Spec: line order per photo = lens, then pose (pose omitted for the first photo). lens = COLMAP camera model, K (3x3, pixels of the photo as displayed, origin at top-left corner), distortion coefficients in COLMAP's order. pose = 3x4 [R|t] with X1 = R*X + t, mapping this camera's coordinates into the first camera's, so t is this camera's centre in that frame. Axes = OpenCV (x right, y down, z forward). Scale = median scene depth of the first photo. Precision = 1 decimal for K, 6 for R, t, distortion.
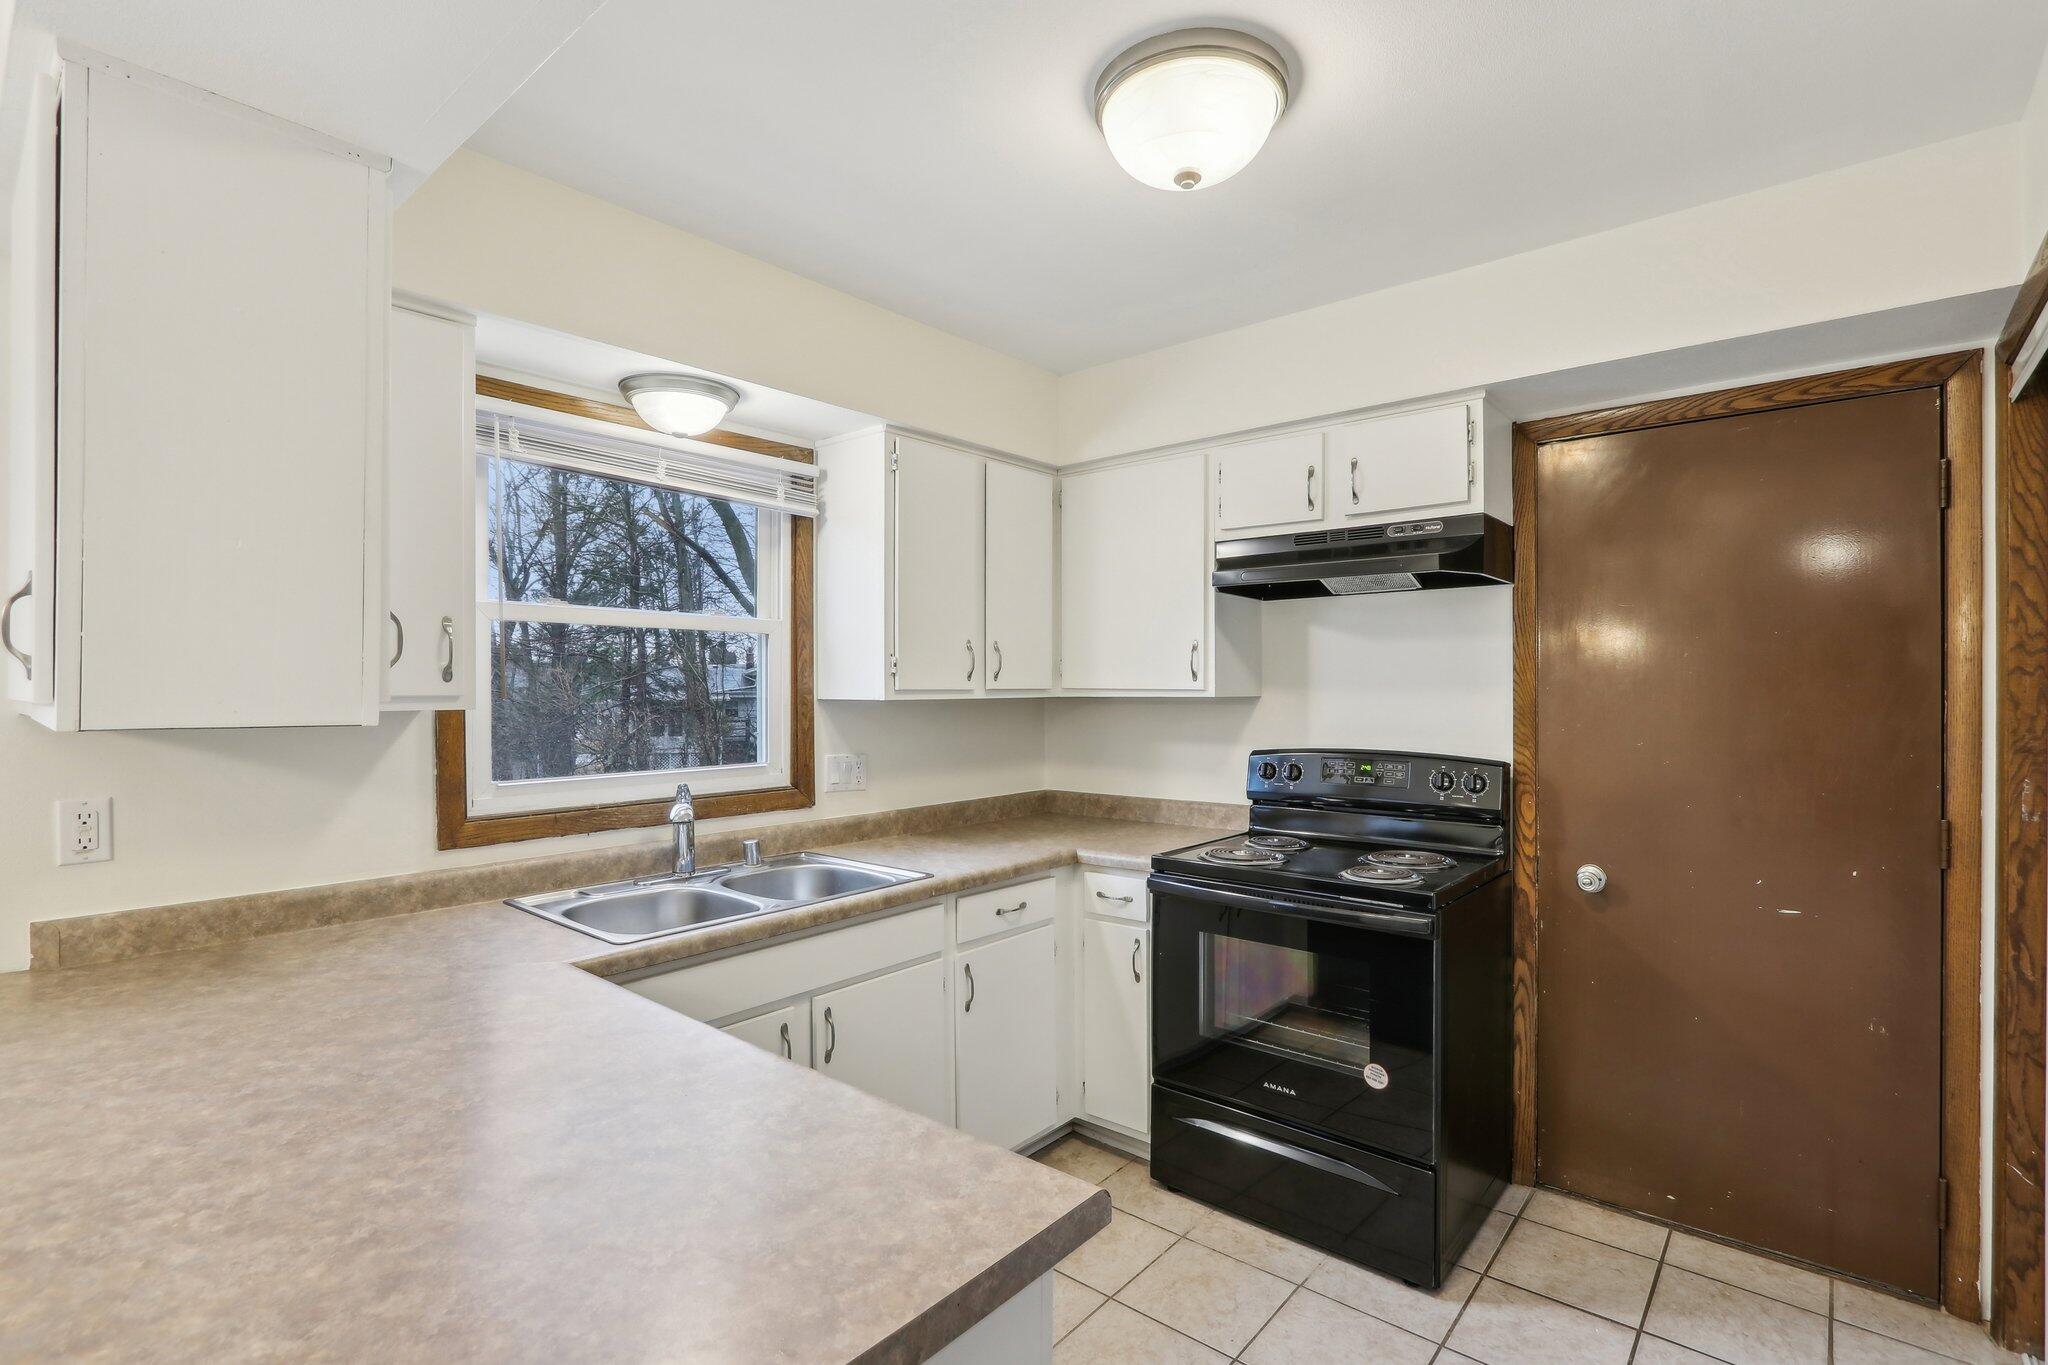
lens RADIAL K [[951.3, 0, 1024.0], [0, 951.3, 682.5], [0, 0, 1]] dist [-0.018003, 0.000703]
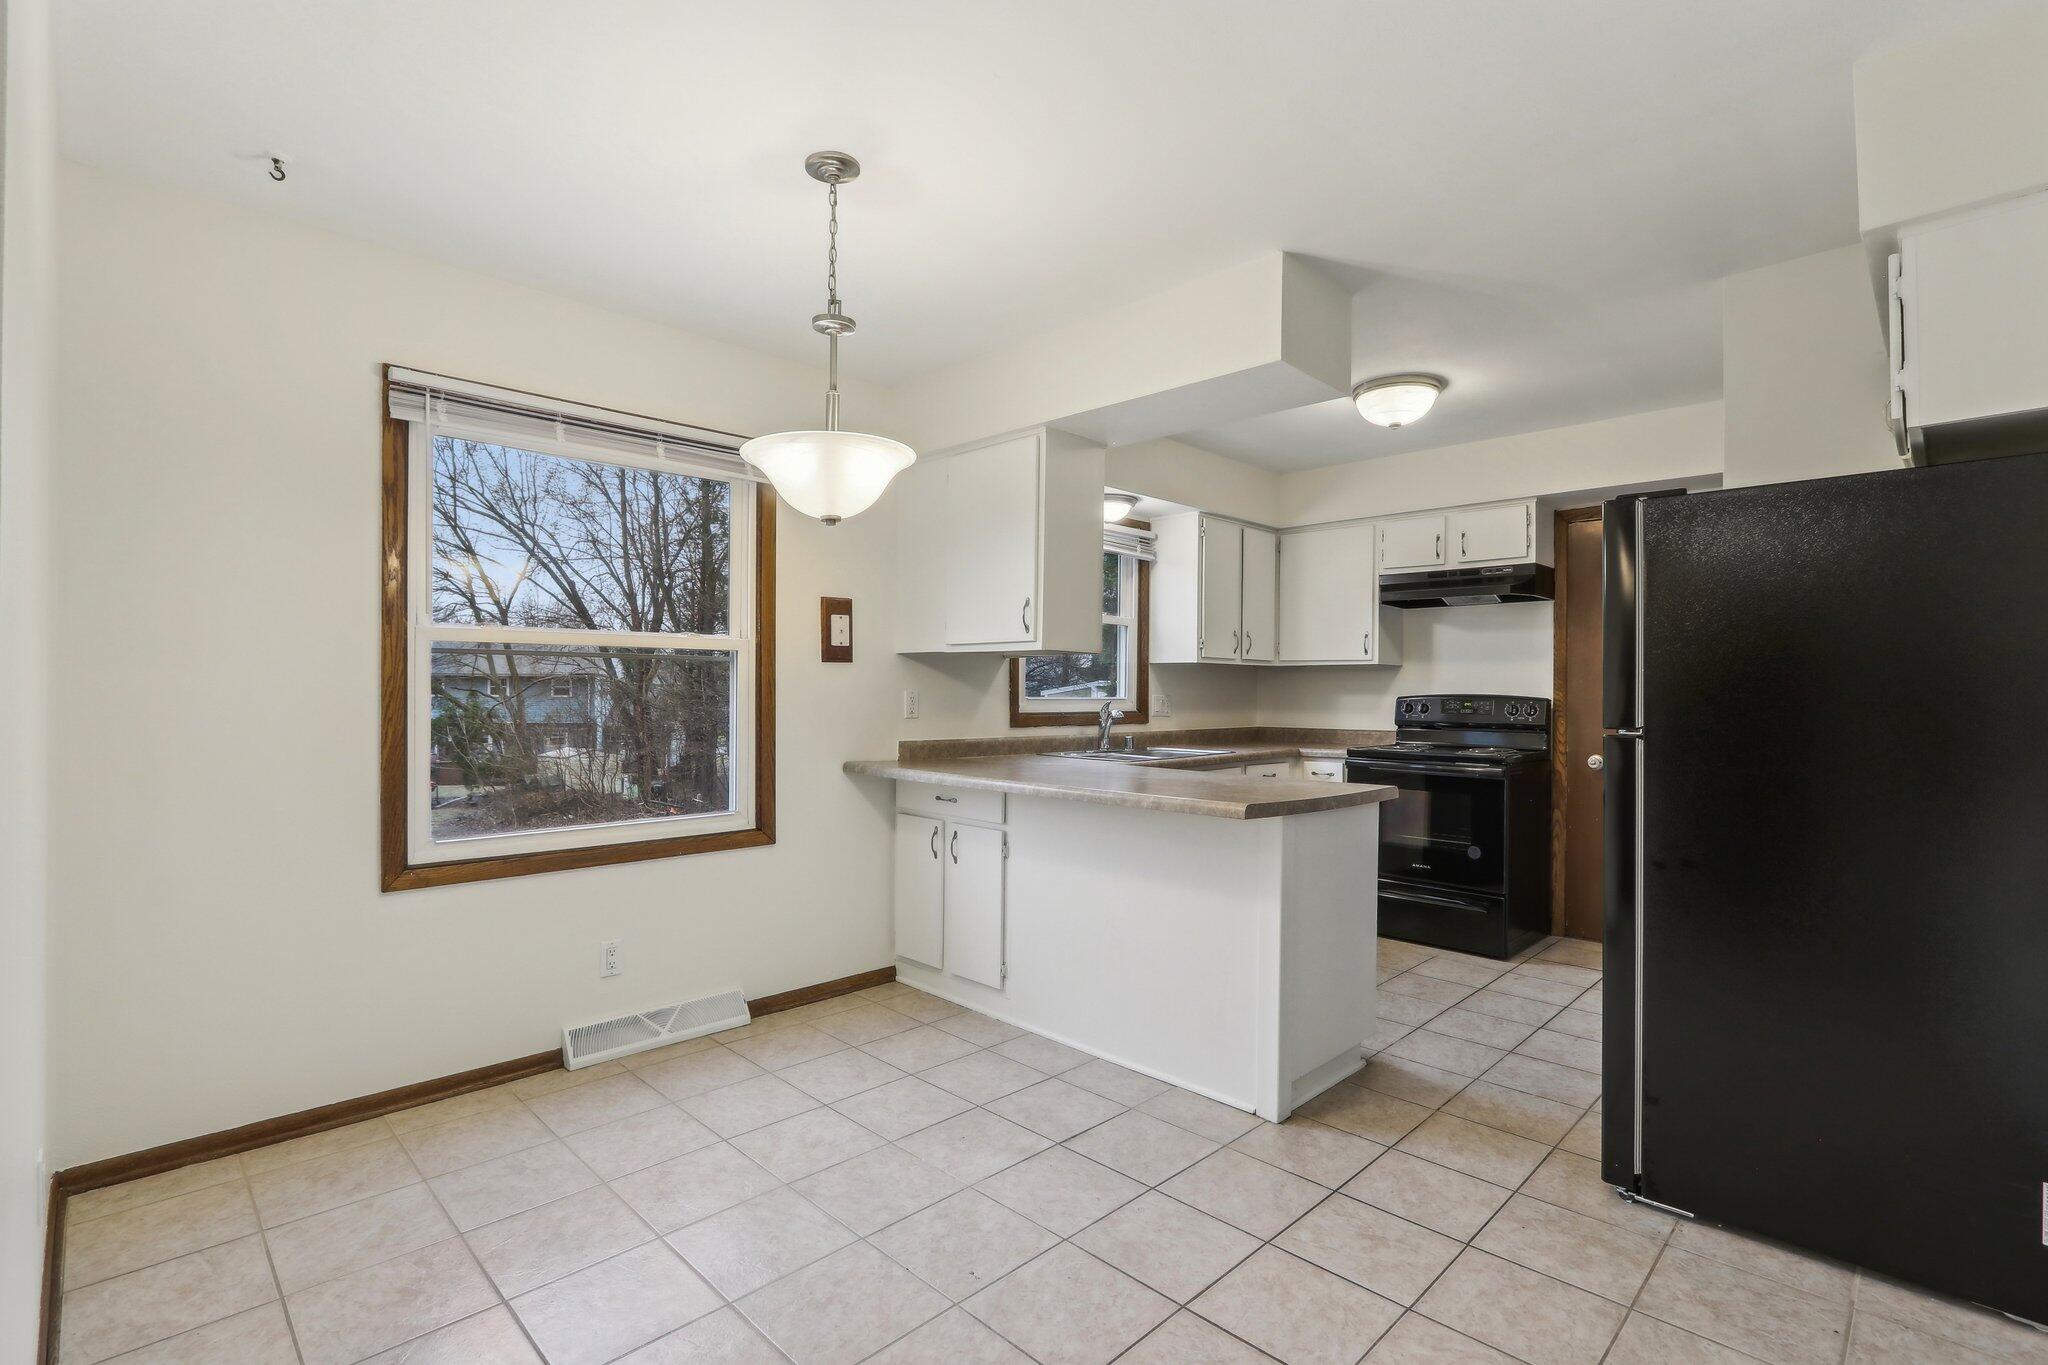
lens RADIAL K [[955.5, 0, 1024.0], [0, 955.5, 682.5], [0, 0, 1]] dist [-0.010648, 0.000740]
pose [[0.997085, 0.010645, -0.075549, -0.337718], [-0.011079, 0.999924, -0.005335, 0.070402], [0.075486, 0.006157, 0.997128, -0.851448]]
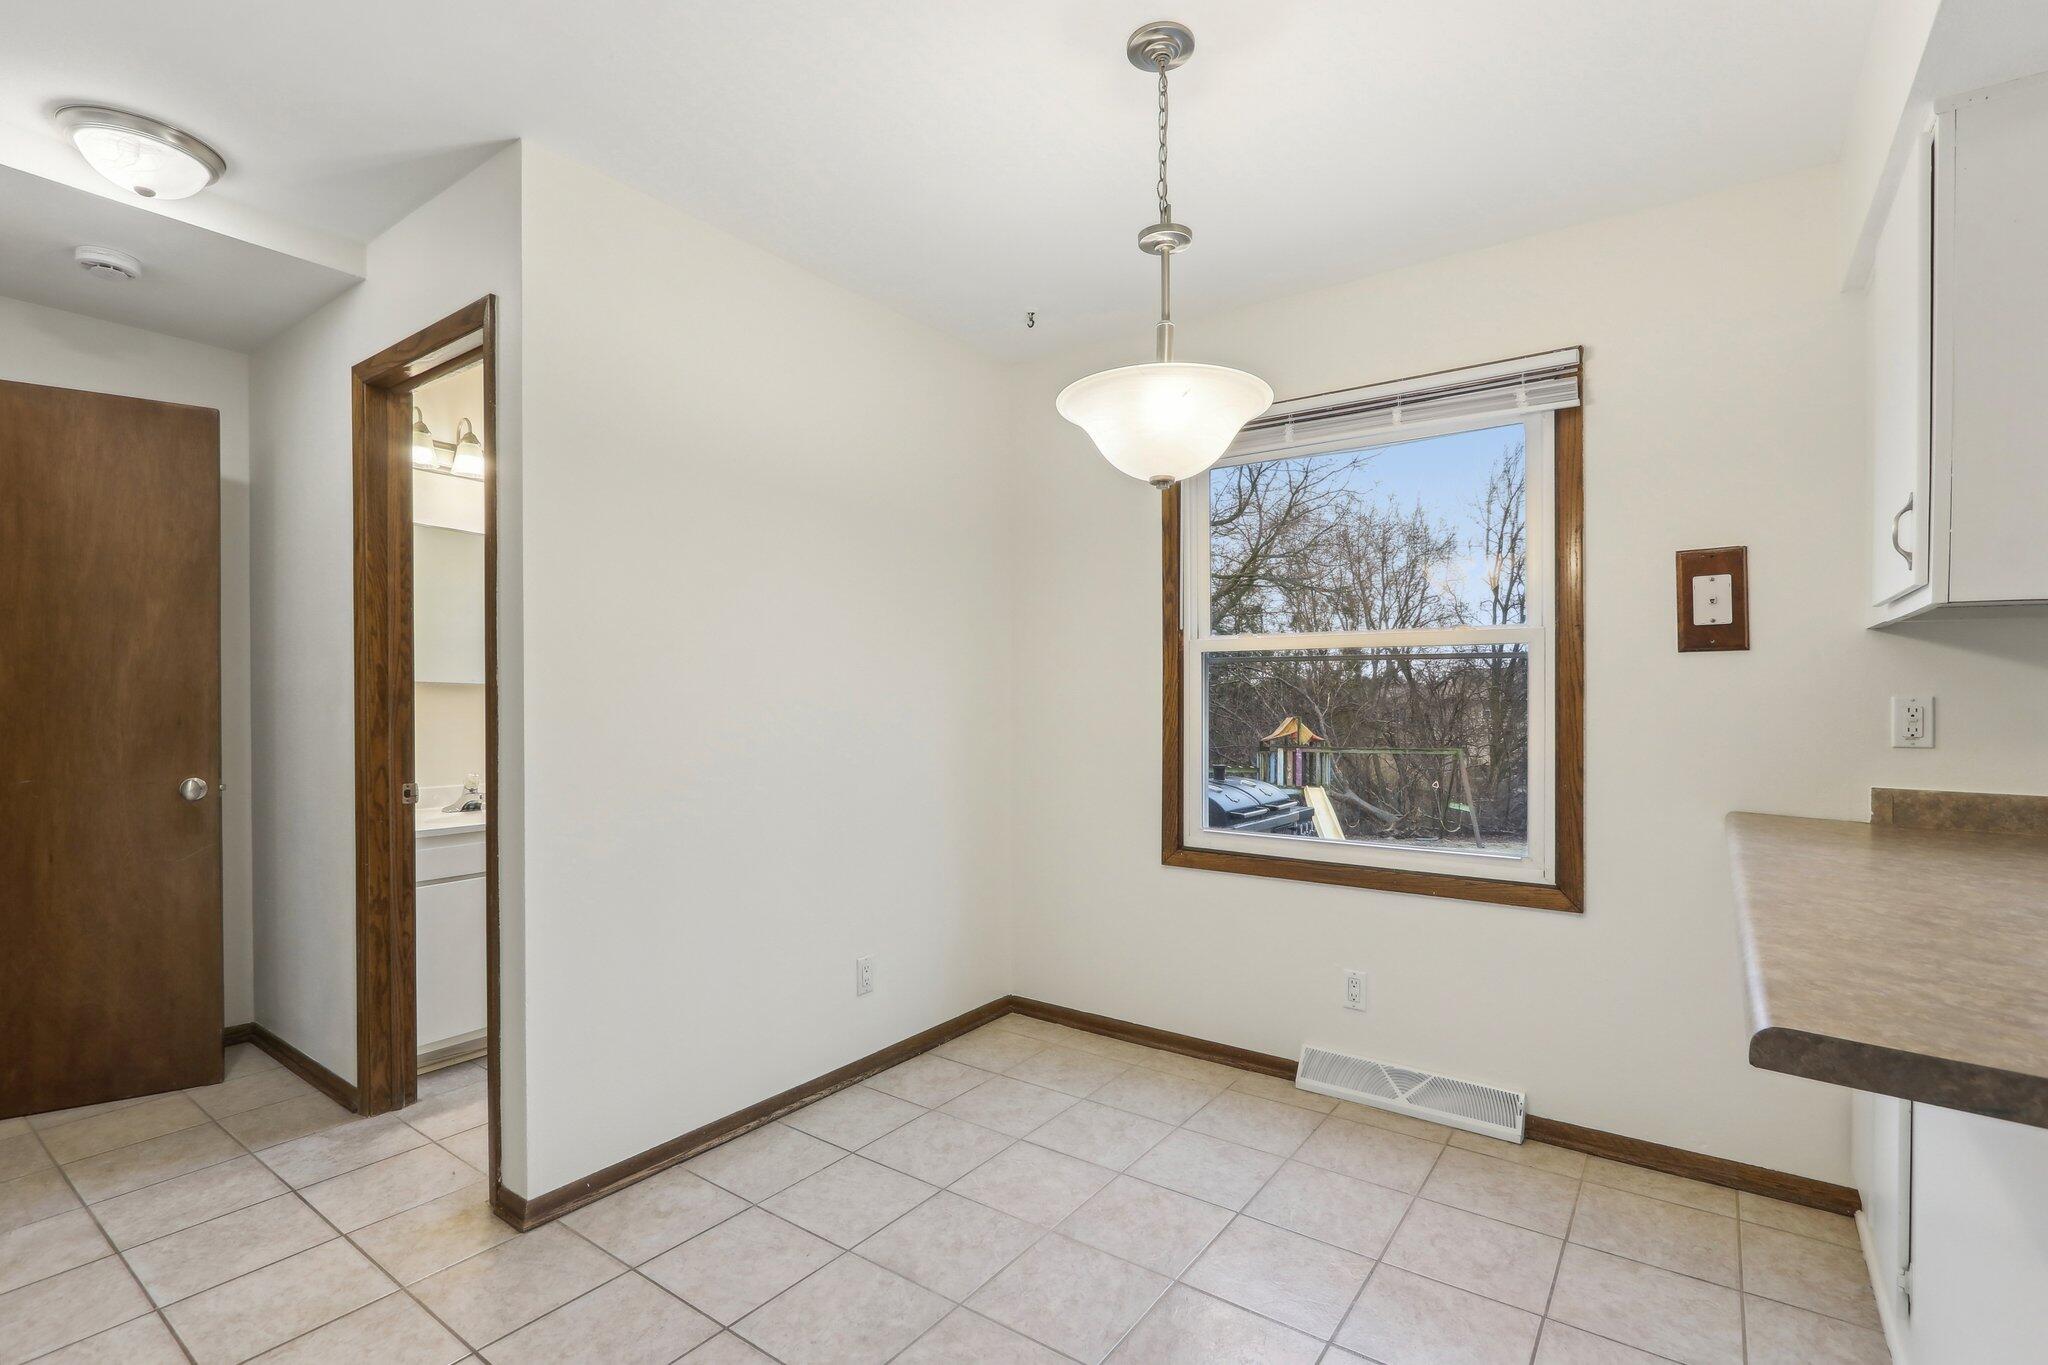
lens RADIAL K [[951.1, 0, 1031.8], [0, 951.1, 693.7], [0, 0, 1]] dist [-0.012027, 0.000433]
pose [[0.084790, 0.006594, -0.996377, 0.094237], [-0.001461, 0.999978, 0.006493, 0.070530], [0.996398, 0.000905, 0.084798, -0.175819]]
